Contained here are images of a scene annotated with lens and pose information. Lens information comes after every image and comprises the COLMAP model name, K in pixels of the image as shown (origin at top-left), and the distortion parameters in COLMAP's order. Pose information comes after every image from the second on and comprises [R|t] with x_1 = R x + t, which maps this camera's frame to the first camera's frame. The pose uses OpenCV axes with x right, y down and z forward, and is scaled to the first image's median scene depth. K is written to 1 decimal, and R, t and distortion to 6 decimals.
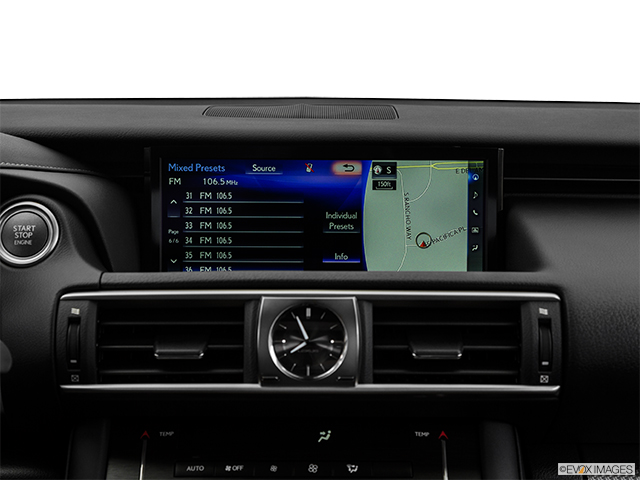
lens RADIAL K [[1283.6, 0, 317.7], [0, 1283.6, 239.2], [0, 0, 1]] dist [0.081135, 0.000000]
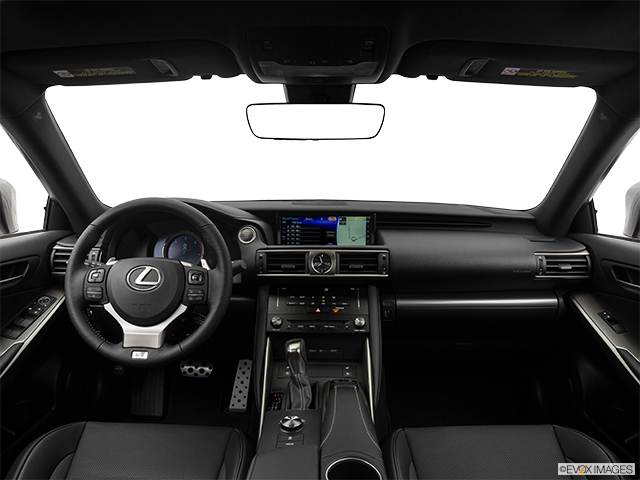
lens RADIAL K [[480.0, 0, 314.7], [0, 480.0, 250.4], [0, 0, 1]] dist [-0.128831, 0.064333]
pose [[0.999957, 0.002615, -0.008915, -0.016730], [-0.002662, 0.999983, -0.005242, 0.047548], [0.008901, 0.005266, 0.999947, -0.402055]]
